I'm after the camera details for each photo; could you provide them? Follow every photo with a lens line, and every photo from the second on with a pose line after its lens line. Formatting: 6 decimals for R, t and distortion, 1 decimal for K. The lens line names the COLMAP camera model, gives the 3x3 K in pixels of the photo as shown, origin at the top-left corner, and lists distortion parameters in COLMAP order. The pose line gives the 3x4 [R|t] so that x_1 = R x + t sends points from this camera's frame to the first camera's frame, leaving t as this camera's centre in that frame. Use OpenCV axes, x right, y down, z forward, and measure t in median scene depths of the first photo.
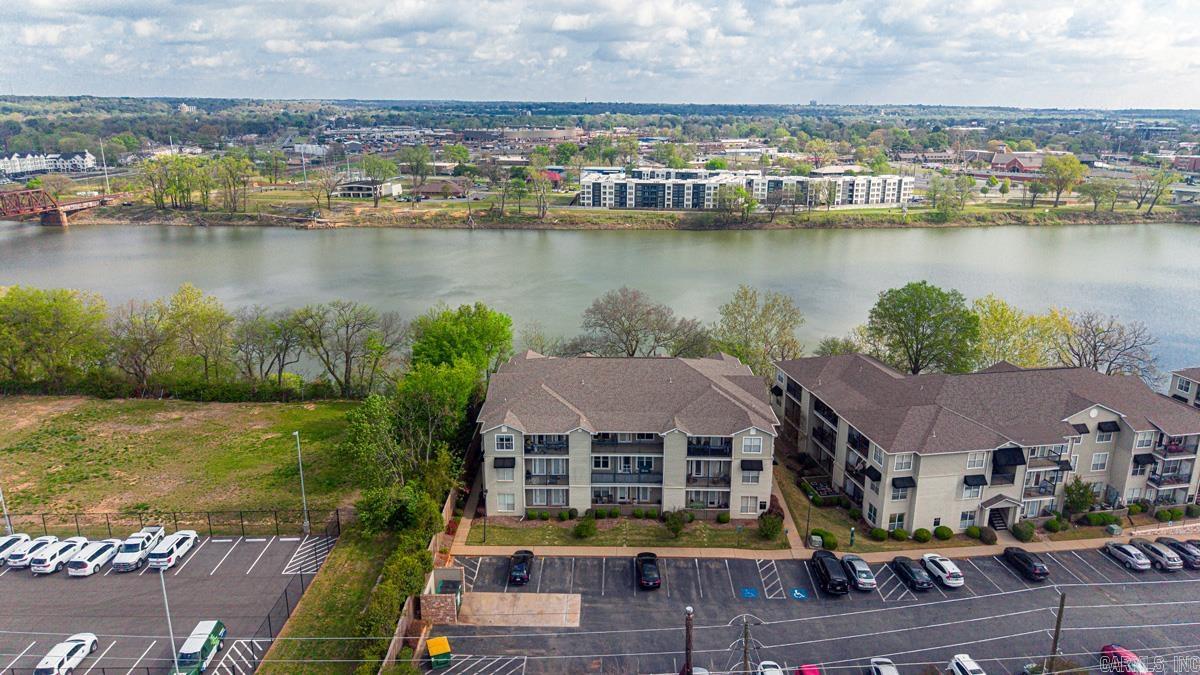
lens RADIAL K [[832.6, 0, 600.0], [0, 832.6, 337.5], [0, 0, 1]] dist [0.073305, -0.092076]
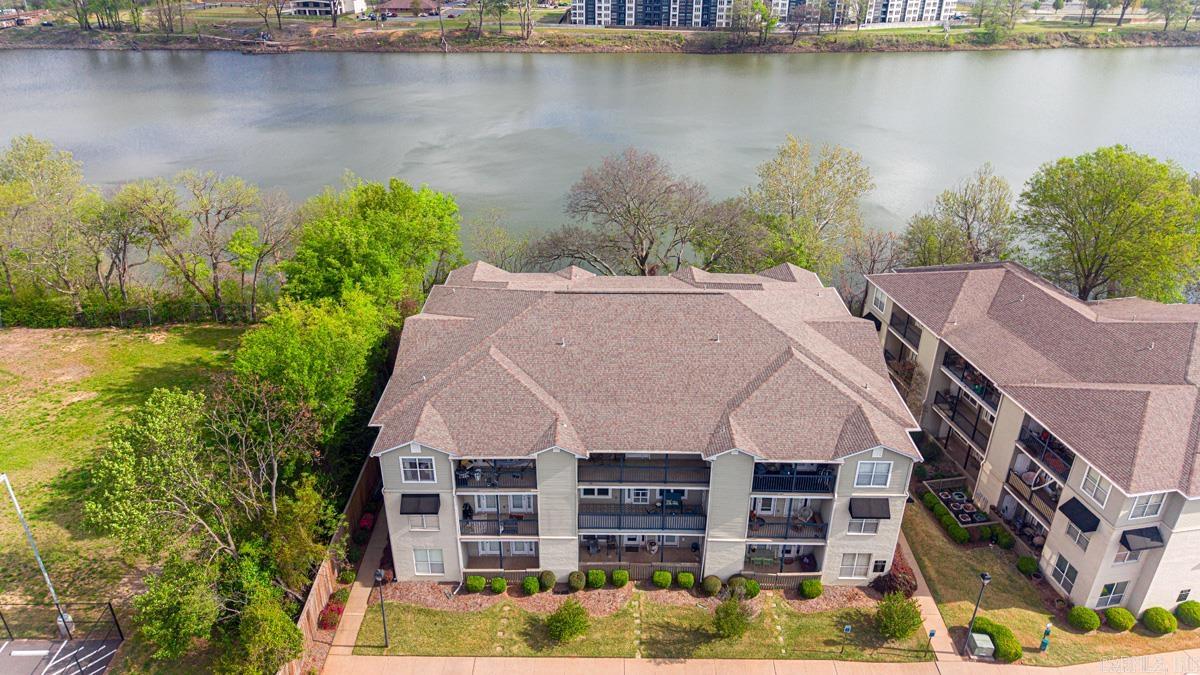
lens RADIAL K [[836.3, 0, 596.0], [0, 836.3, 341.8], [0, 0, 1]] dist [0.007147, 0.000447]
pose [[0.999997, -0.002236, 0.000989, 0.001050], [0.001990, 0.979231, 0.202739, -0.055795], [-0.001421, -0.202737, 0.979232, 0.403706]]
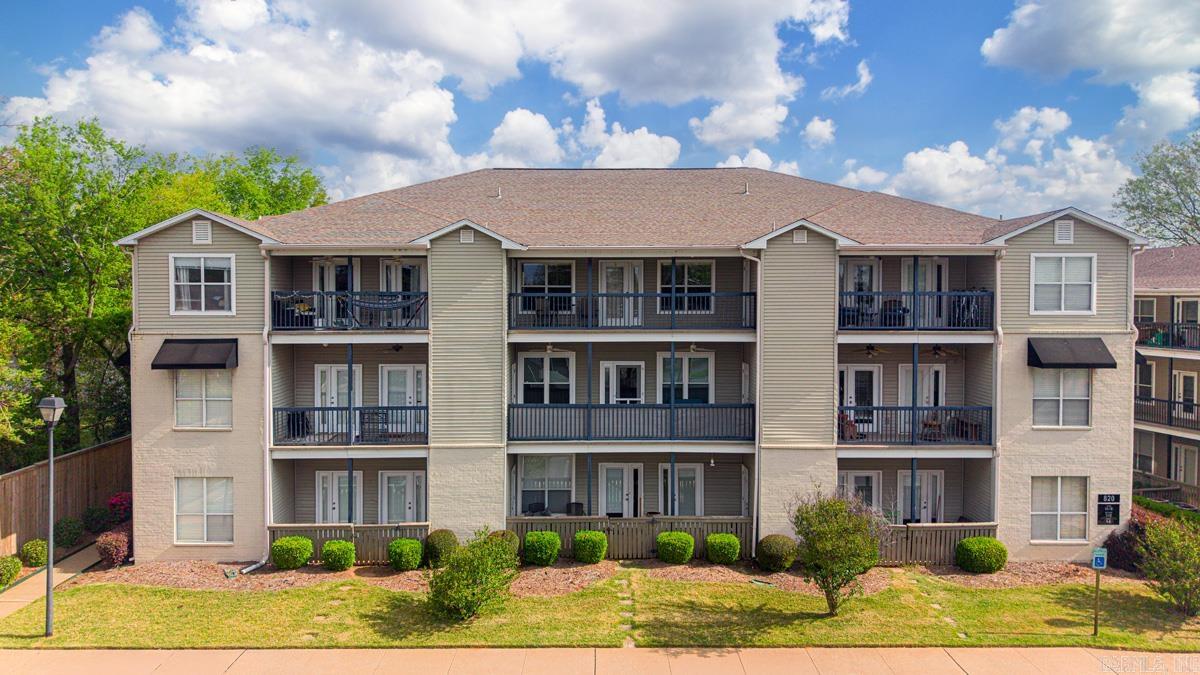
lens RADIAL K [[836.3, 0, 596.0], [0, 836.3, 341.8], [0, 0, 1]] dist [0.007147, 0.000447]
pose [[0.999926, -0.007328, 0.009673, 0.015236], [0.009481, 0.969284, -0.245759, 0.182304], [-0.007575, 0.245833, 0.969283, 0.606937]]
